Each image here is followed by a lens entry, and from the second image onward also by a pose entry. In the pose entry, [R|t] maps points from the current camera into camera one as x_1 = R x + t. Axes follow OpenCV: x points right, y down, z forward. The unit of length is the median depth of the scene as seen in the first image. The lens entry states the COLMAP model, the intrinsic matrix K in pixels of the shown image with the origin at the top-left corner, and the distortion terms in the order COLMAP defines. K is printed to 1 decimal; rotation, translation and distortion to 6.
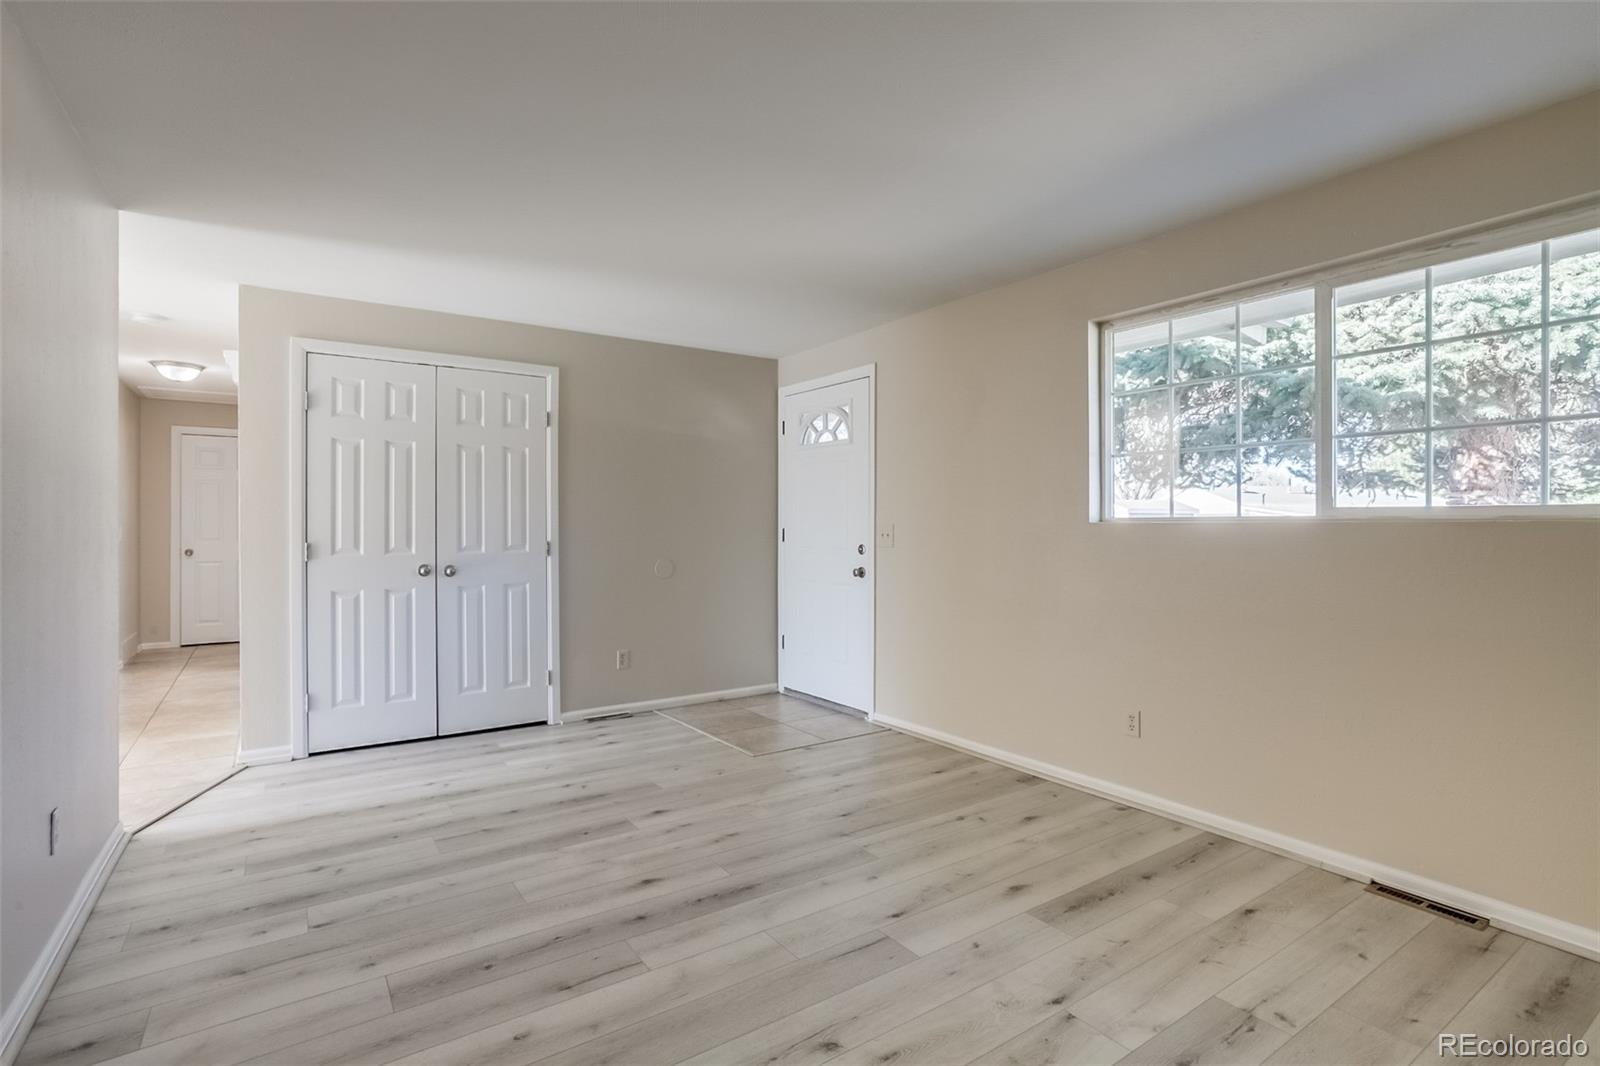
lens RADIAL K [[759.3, 0, 800.6], [0, 759.3, 526.4], [0, 0, 1]] dist [-0.038239, 0.009045]
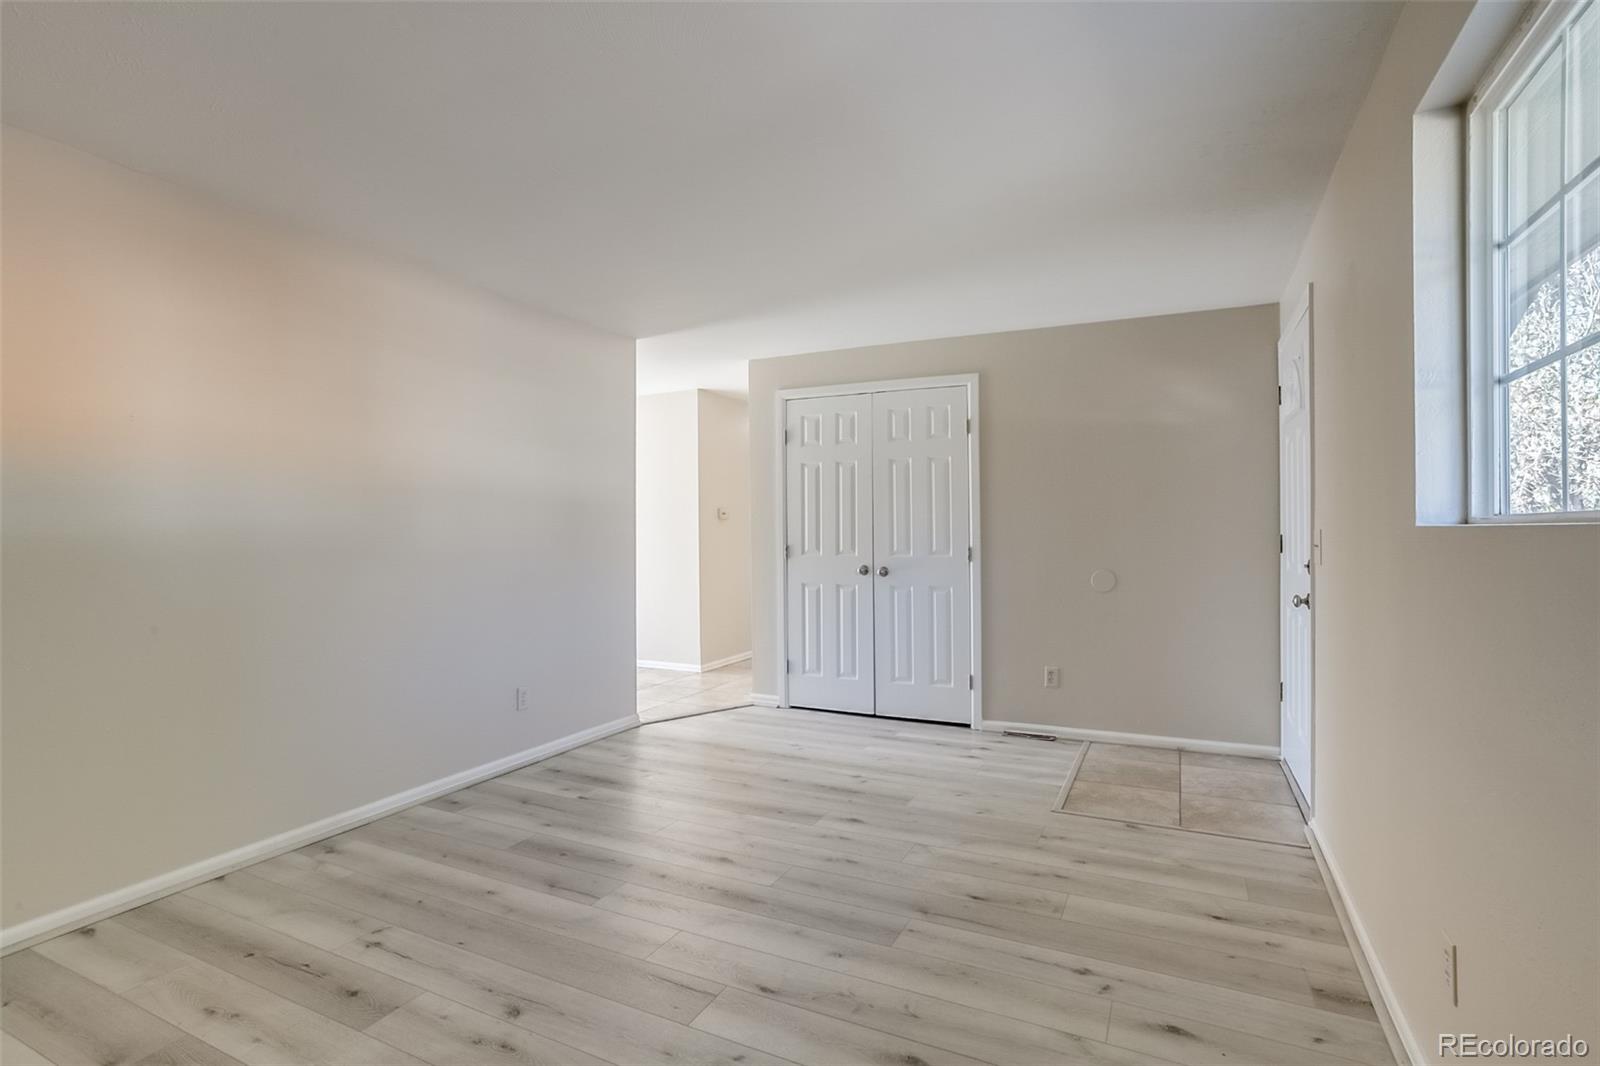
lens RADIAL K [[759.3, 0, 793.8], [0, 759.3, 532.9], [0, 0, 1]] dist [-0.038239, 0.009045]
pose [[0.492601, -0.001299, -0.870254, 0.514755], [0.003469, 0.999994, 0.000471, -0.000089], [0.870248, -0.003251, 0.492602, 0.356761]]
